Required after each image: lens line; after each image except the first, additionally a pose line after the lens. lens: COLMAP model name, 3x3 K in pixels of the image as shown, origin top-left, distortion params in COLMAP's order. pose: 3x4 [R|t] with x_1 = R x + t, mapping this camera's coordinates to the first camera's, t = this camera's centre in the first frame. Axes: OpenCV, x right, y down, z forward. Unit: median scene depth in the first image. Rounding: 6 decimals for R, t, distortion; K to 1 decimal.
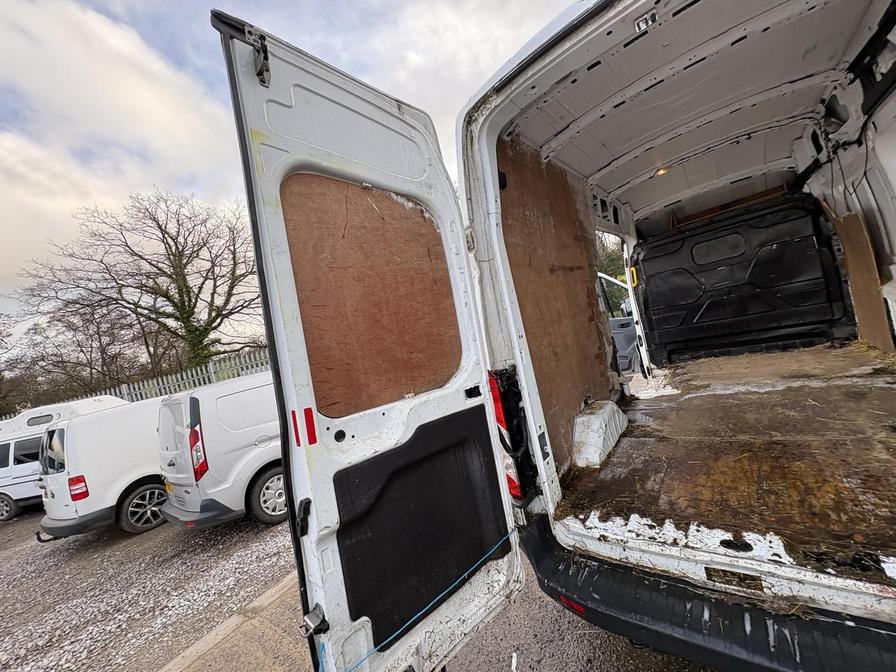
lens RADIAL K [[369.8, 0, 448.0], [0, 369.8, 336.0], [0, 0, 1]] dist [0.014919, -0.000179]
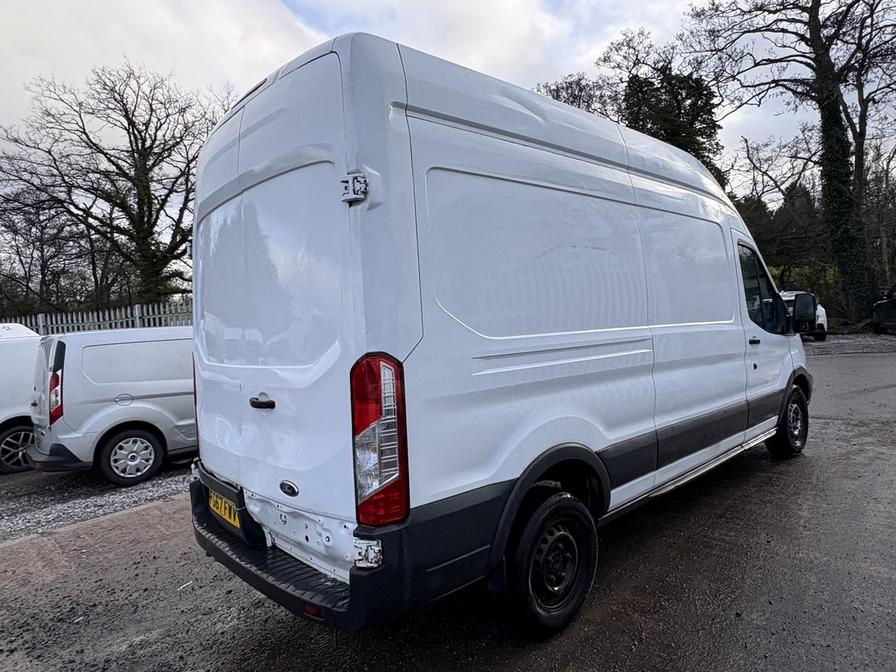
lens RADIAL K [[596.3, 0, 447.8], [0, 596.3, 329.1], [0, 0, 1]] dist [0.035896, 0.004247]
pose [[0.972024, 0.163585, -0.168552, 0.127990], [-0.157559, 0.986312, 0.048621, -0.023821], [0.174198, -0.020704, 0.984493, -0.088827]]
